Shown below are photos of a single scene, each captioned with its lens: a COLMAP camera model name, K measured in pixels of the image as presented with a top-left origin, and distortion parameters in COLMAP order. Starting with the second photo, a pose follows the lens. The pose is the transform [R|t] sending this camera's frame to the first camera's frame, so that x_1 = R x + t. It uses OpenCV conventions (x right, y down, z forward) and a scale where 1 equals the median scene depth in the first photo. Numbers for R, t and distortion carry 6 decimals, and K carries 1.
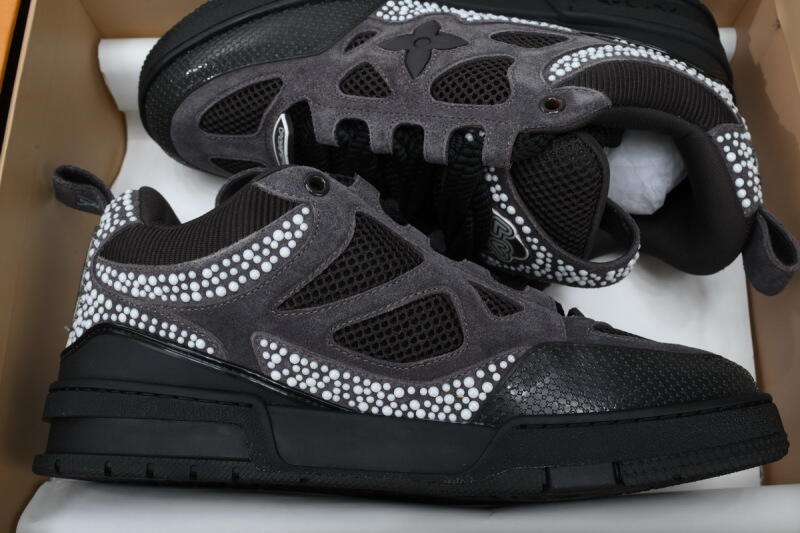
lens RADIAL K [[802.5, 0, 403.2], [0, 802.5, 290.8], [0, 0, 1]] dist [-0.045505, 0.000000]
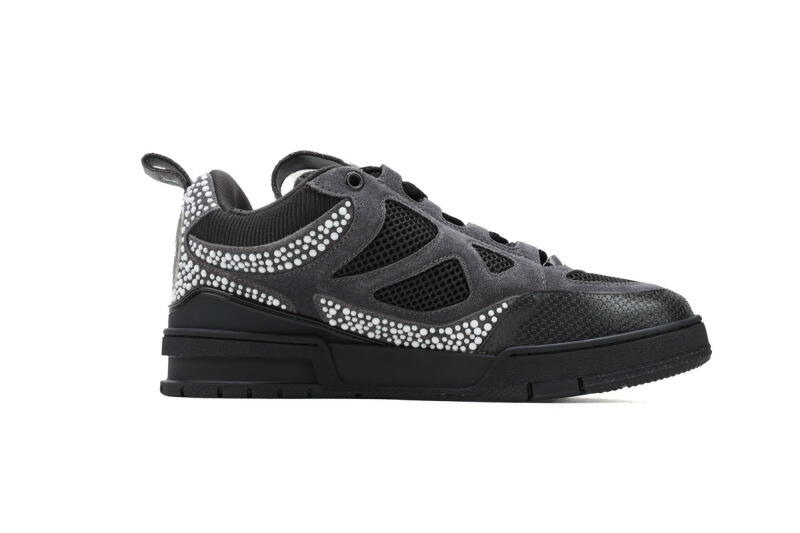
lens RADIAL K [[802.5, 0, 401.3], [0, 802.5, 268.0], [0, 0, 1]] dist [-0.045505, 0.000000]
pose [[0.999035, -0.039814, -0.018529, -0.013413], [0.043003, 0.972450, 0.229109, -0.296086], [0.008897, -0.229685, 0.973224, -0.312482]]
